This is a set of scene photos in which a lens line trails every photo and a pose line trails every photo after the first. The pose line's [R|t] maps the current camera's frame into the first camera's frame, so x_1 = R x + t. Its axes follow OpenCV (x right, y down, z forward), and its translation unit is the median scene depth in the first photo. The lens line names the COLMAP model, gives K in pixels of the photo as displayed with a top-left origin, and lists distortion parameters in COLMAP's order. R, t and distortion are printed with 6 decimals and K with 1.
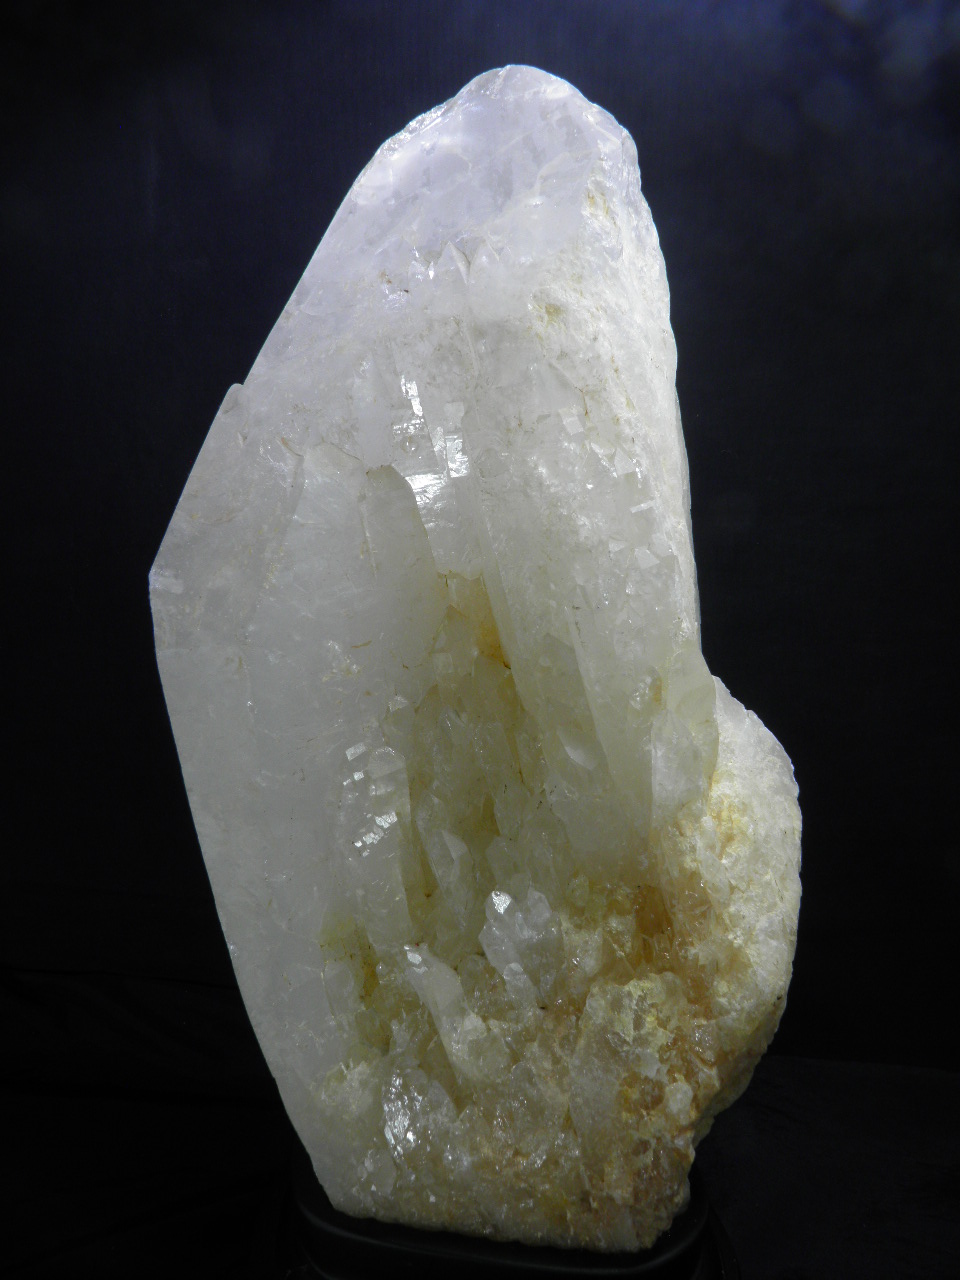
lens RADIAL K [[1061.1, 0, 474.7], [0, 1061.1, 638.9], [0, 0, 1]] dist [-0.140716, 0.037246]
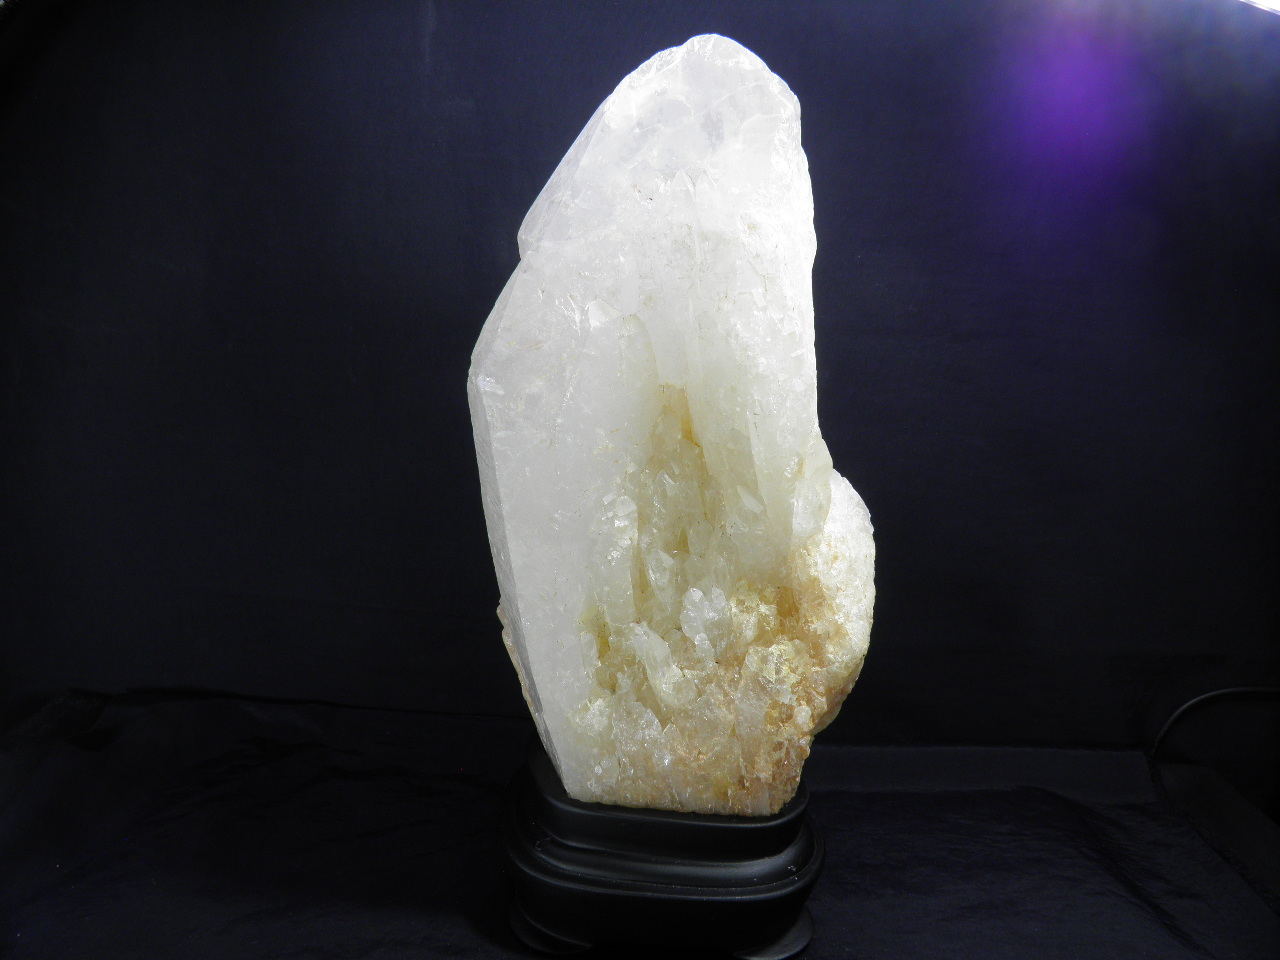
lens RADIAL K [[1061.1, 0, 641.3], [0, 1061.1, 482.5], [0, 0, 1]] dist [-0.140716, 0.037246]
pose [[0.988796, 0.025337, 0.147107, -0.298781], [-0.039742, 0.994605, 0.095824, -0.070242], [-0.143886, -0.100597, 0.984468, -0.552422]]
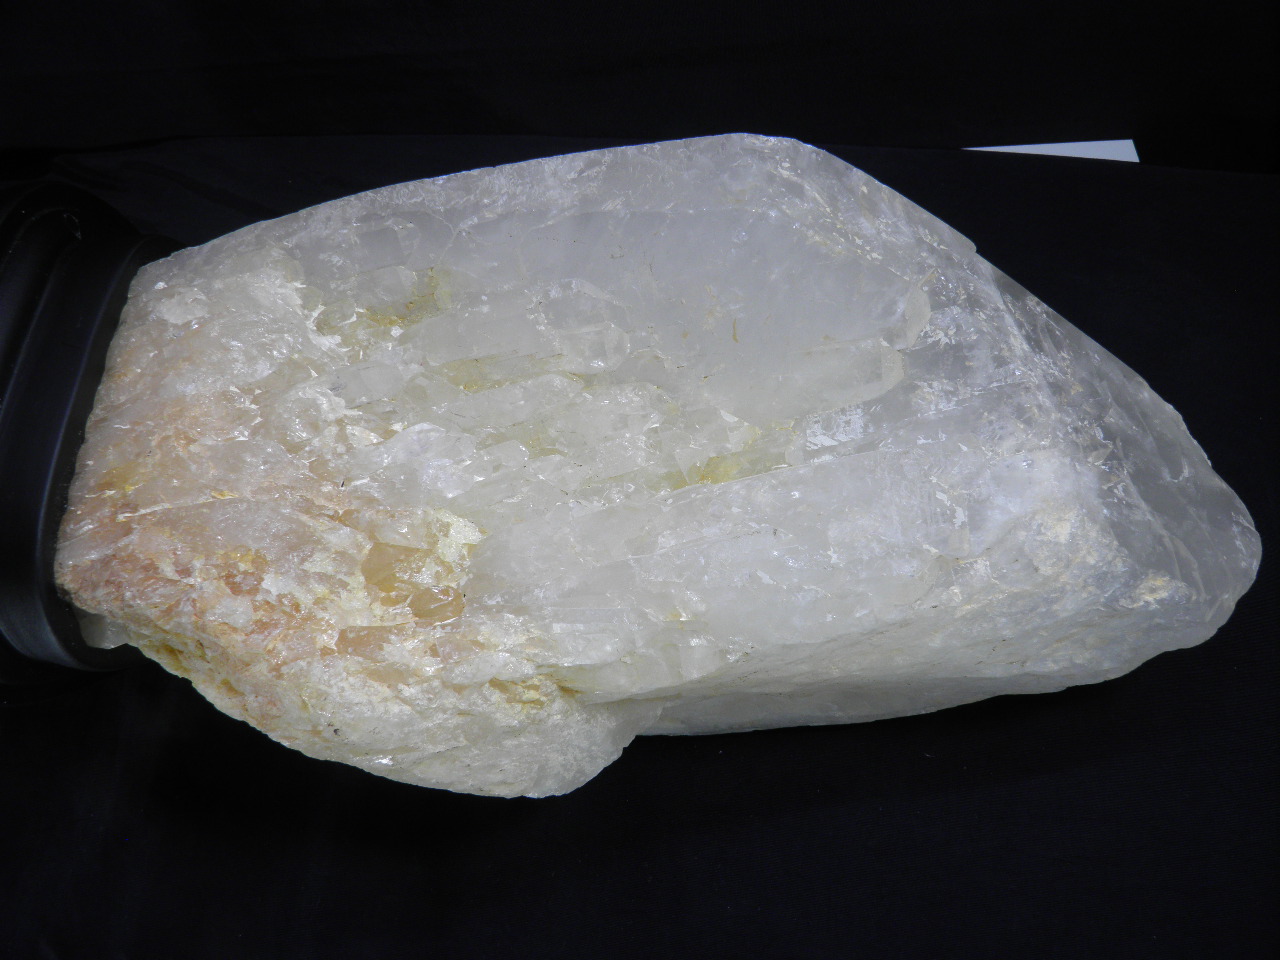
lens RADIAL K [[1061.1, 0, 646.4], [0, 1061.1, 481.6], [0, 0, 1]] dist [-0.140716, 0.037246]
pose [[-0.056343, 0.982616, -0.176895, 0.218537], [-0.993129, -0.073360, -0.091176, 0.172394], [-0.102568, 0.170542, 0.979998, 0.046714]]
